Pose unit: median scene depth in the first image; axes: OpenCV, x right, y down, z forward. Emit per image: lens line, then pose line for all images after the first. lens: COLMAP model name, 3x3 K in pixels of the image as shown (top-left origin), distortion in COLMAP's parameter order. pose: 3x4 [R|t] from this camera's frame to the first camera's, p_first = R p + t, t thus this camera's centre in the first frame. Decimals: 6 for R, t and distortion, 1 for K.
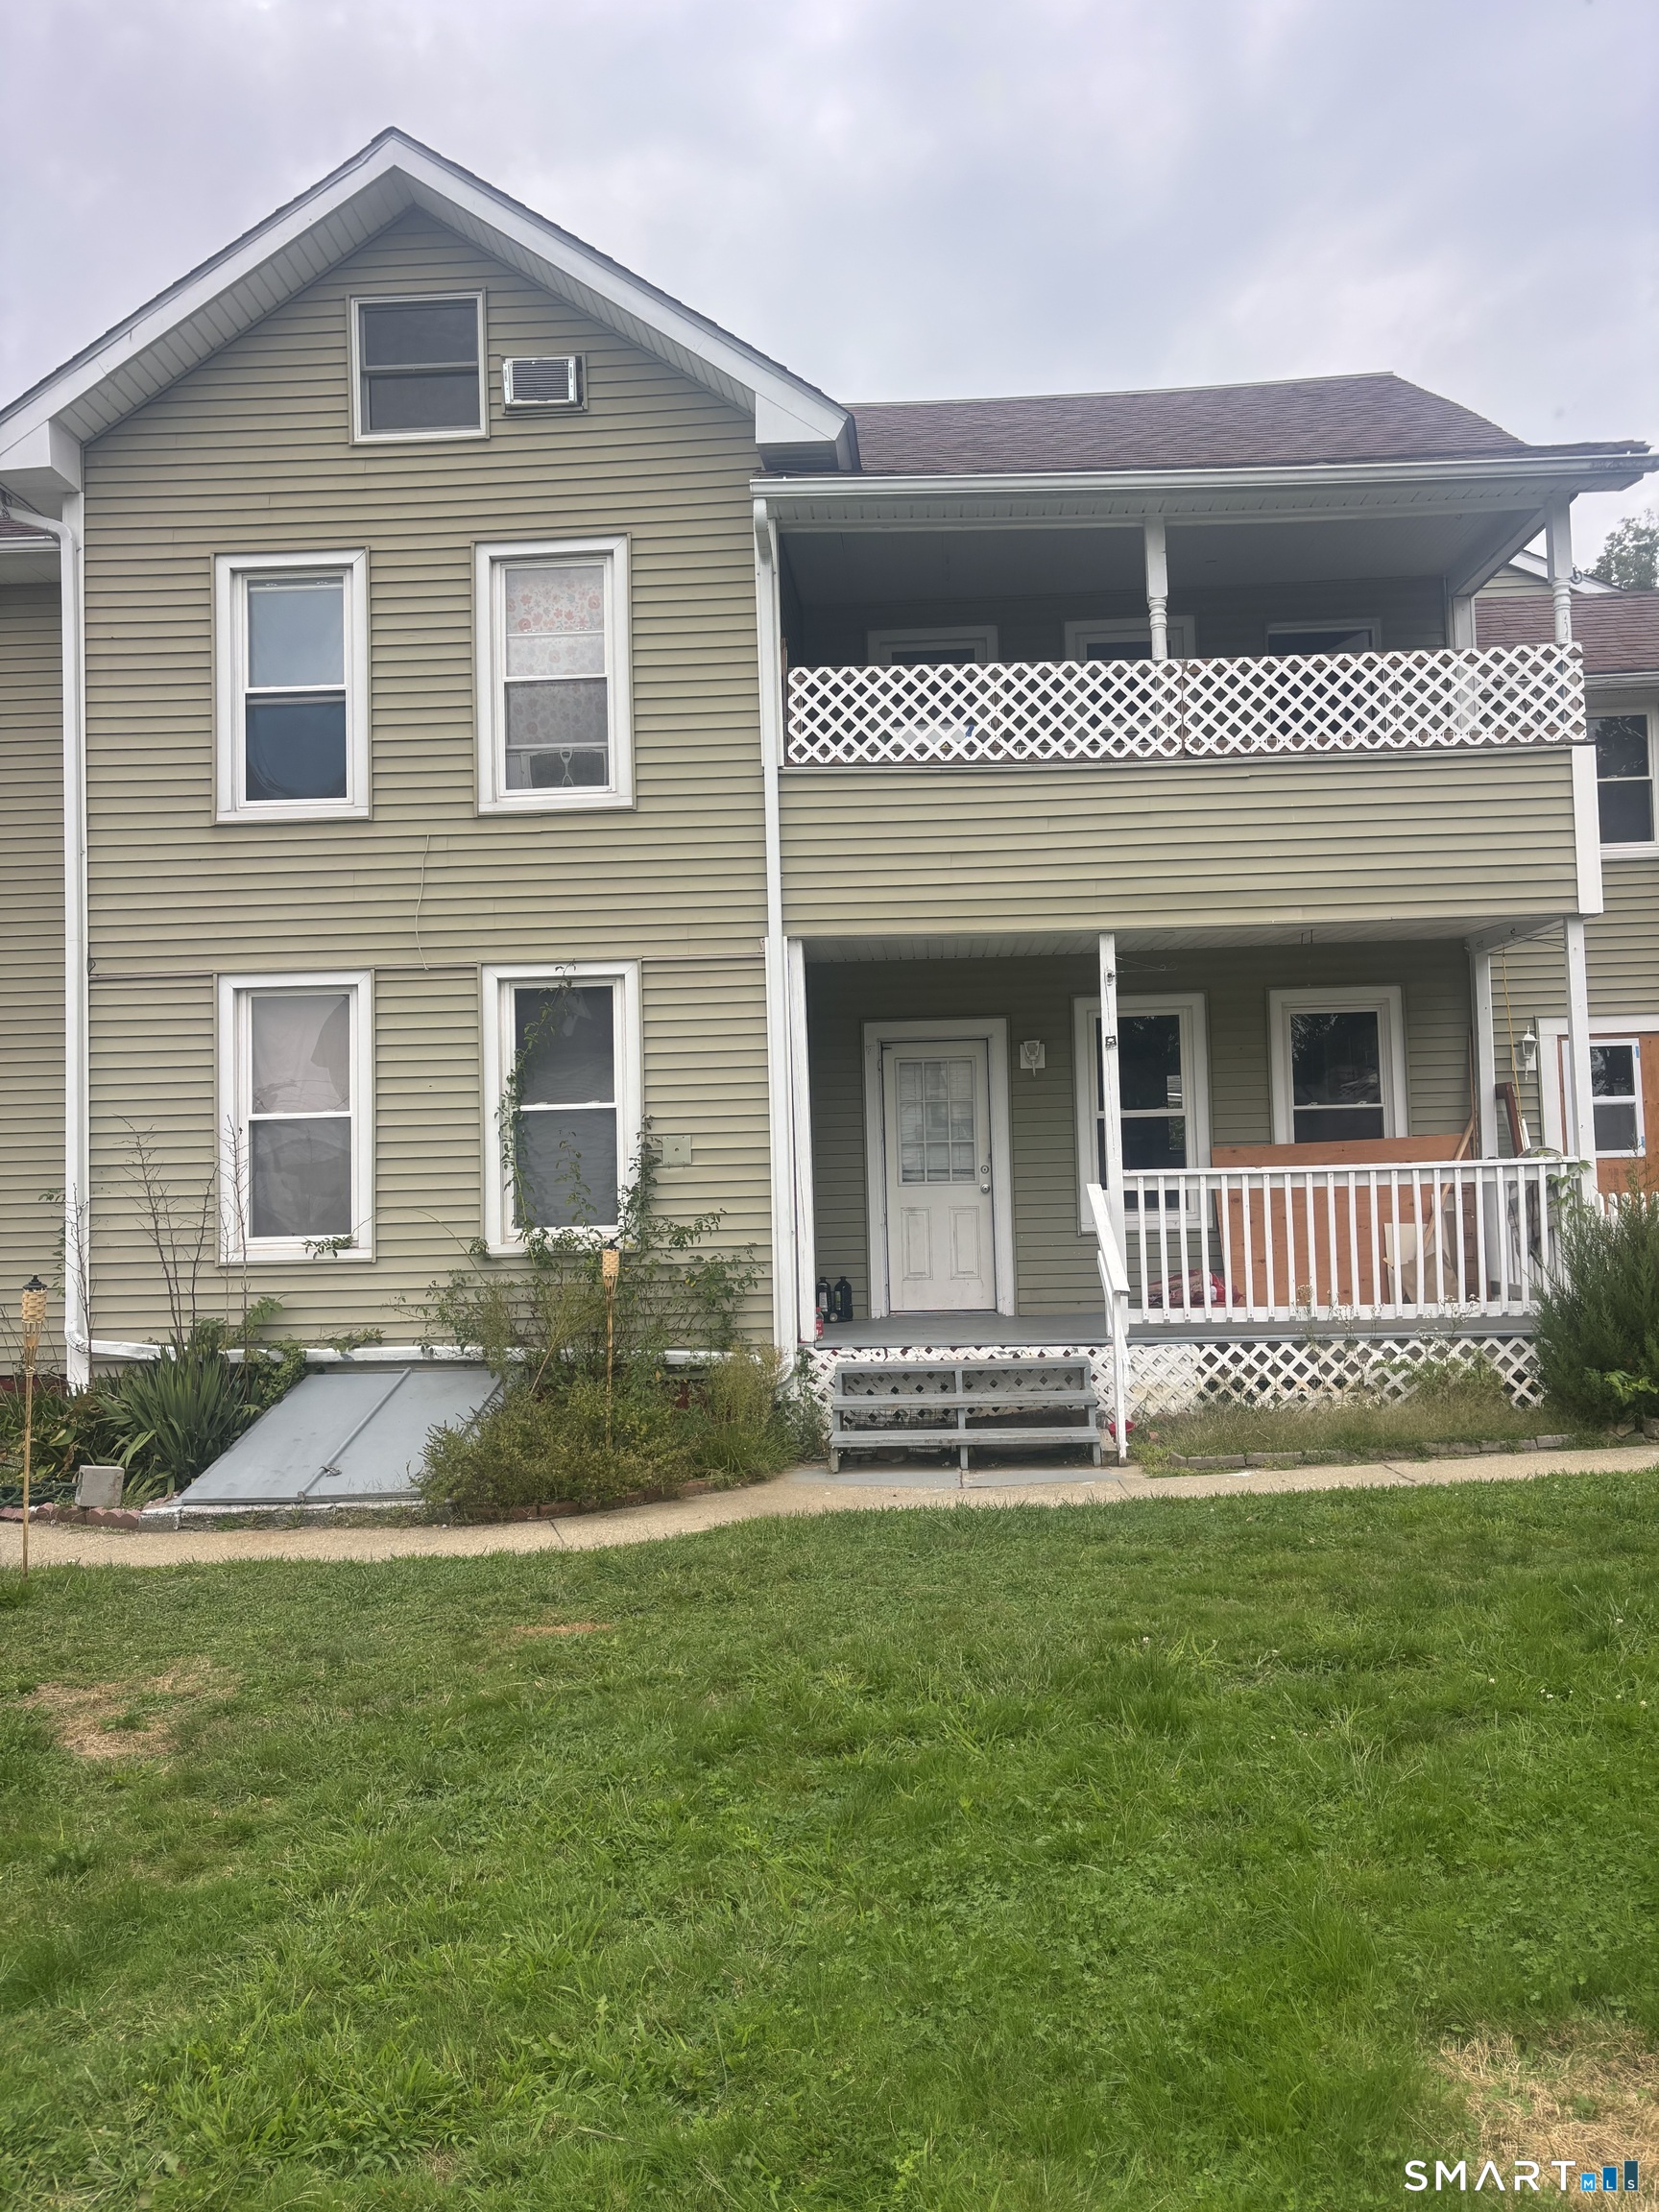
lens RADIAL K [[1650.9, 0, 833.6], [0, 1650.9, 1113.9], [0, 0, 1]] dist [0.054814, -0.062125]
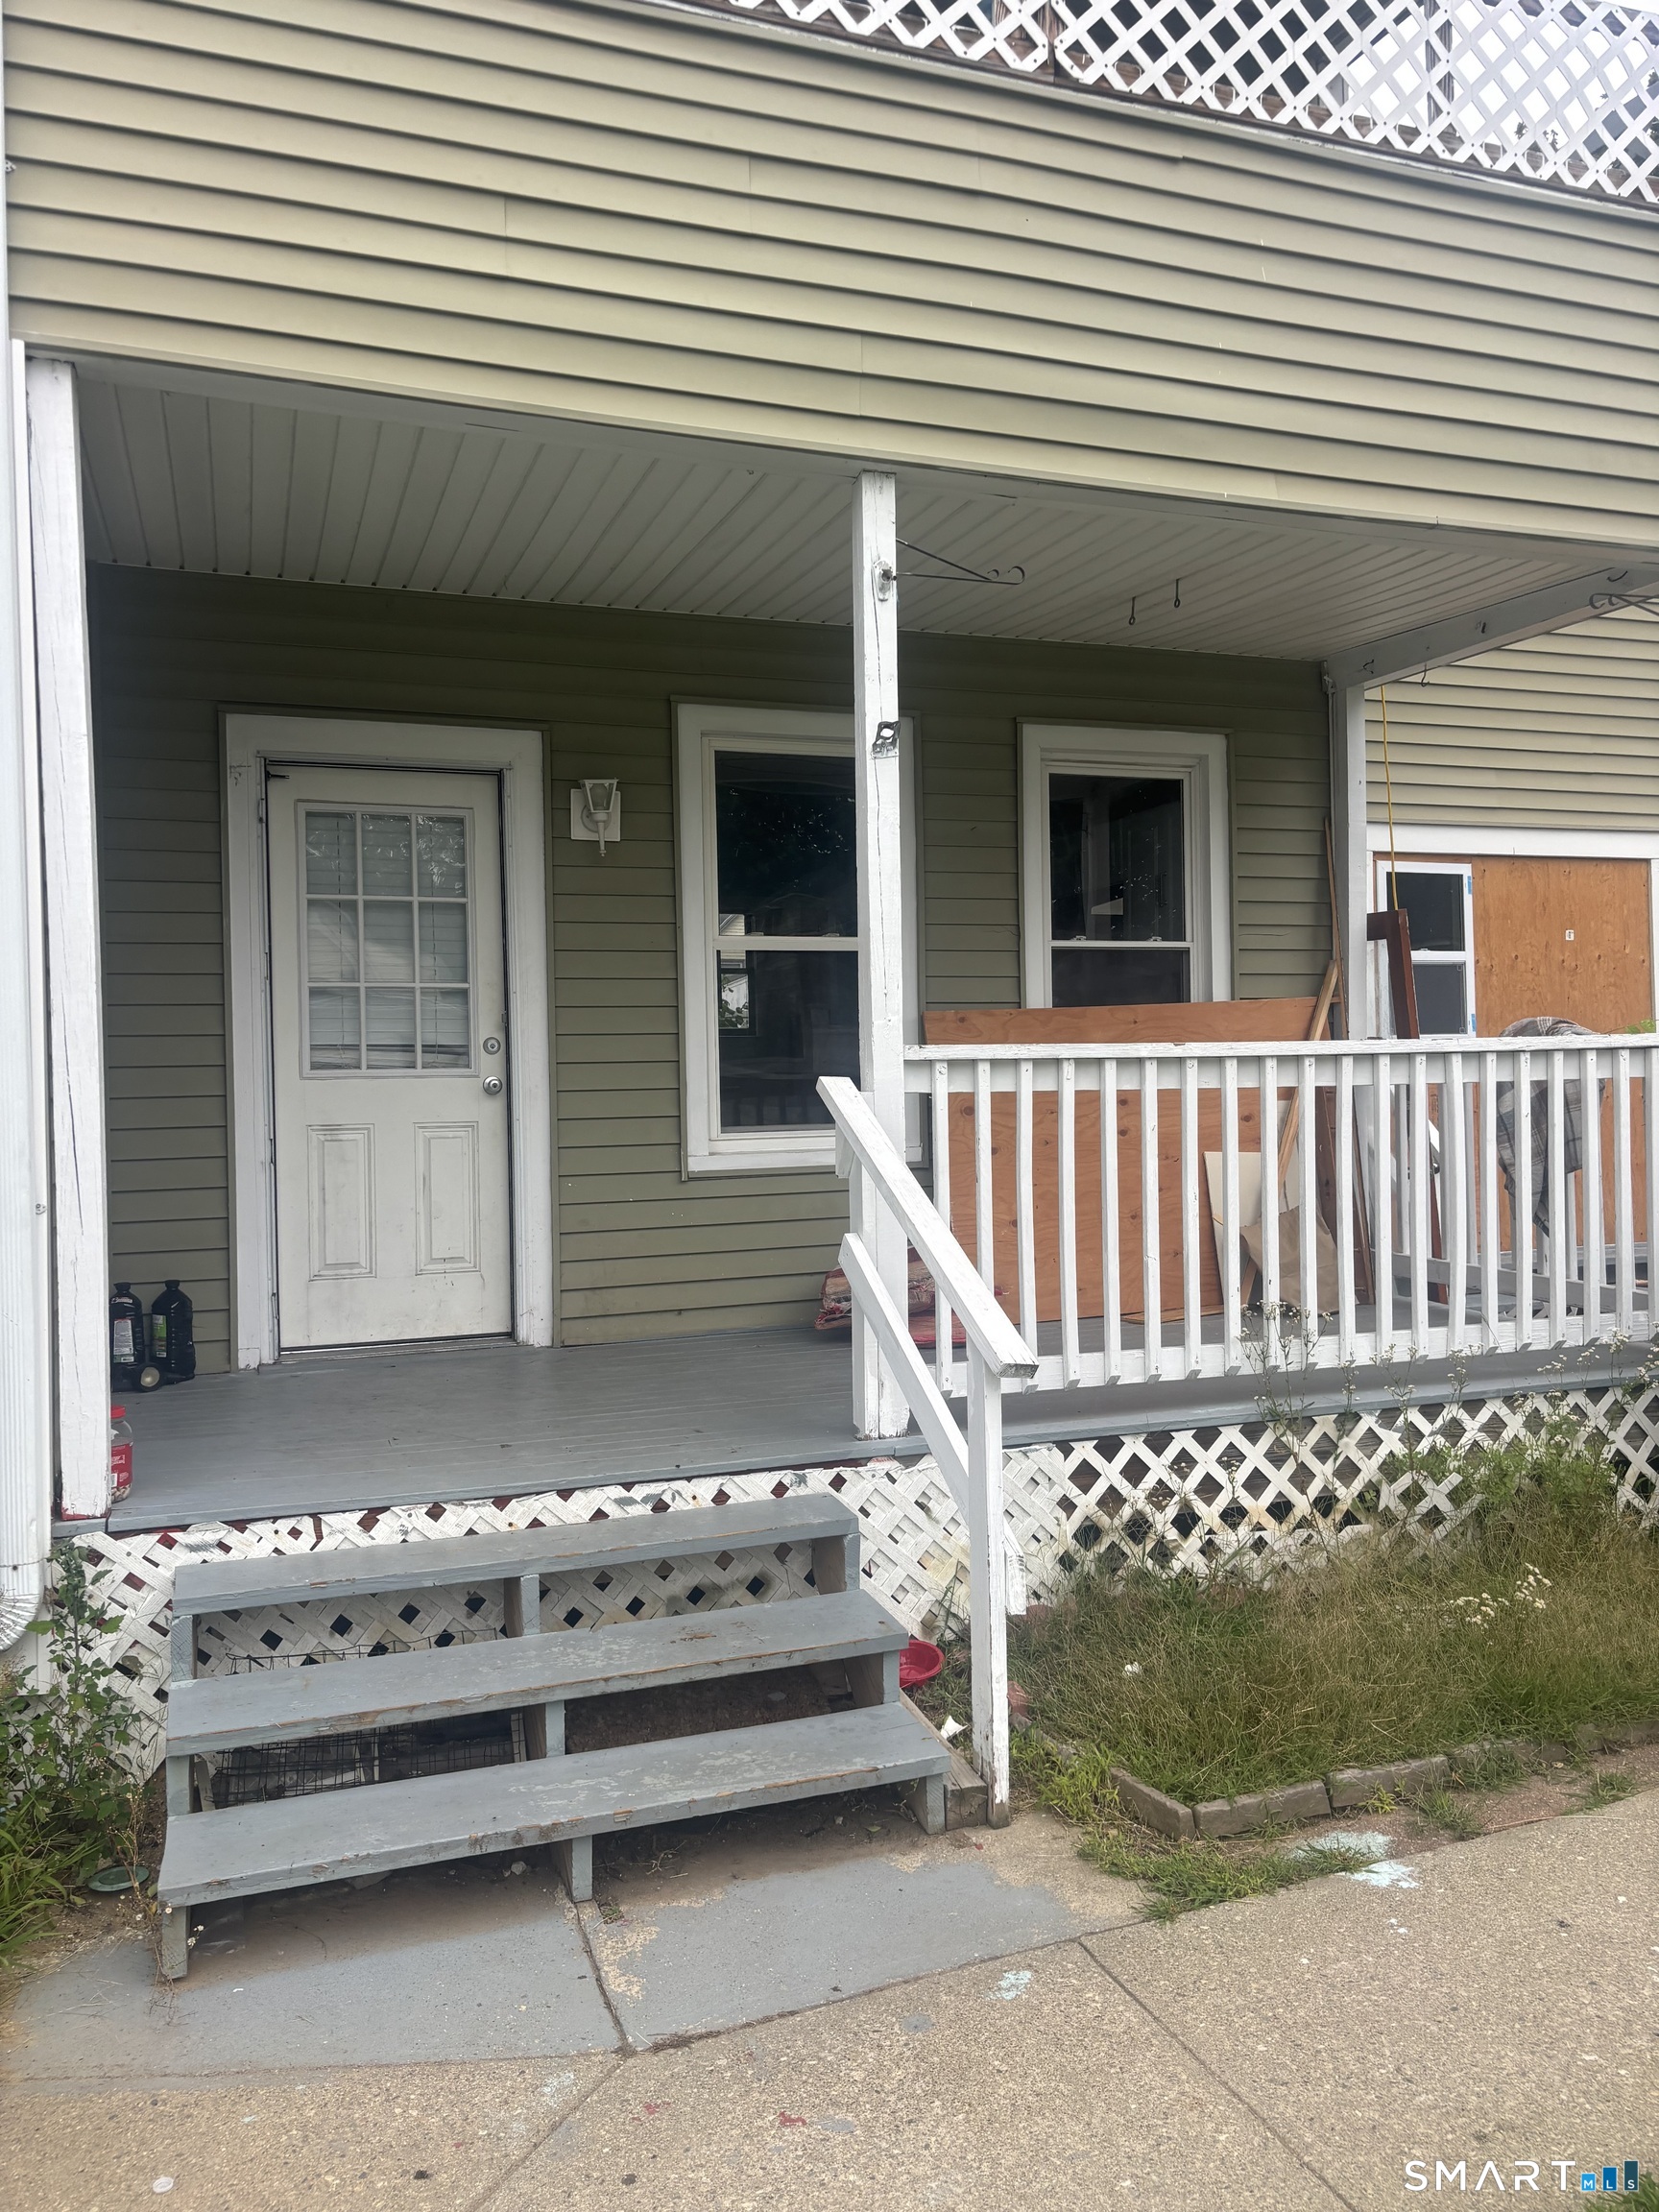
lens RADIAL K [[1650.9, 0, 817.7], [0, 1650.9, 1093.8], [0, 0, 1]] dist [0.054814, -0.062125]
pose [[0.921060, 0.006514, 0.389366, -0.010527], [-0.025832, 0.998680, 0.044400, 0.028557], [-0.388563, -0.050953, 0.920012, 0.621002]]
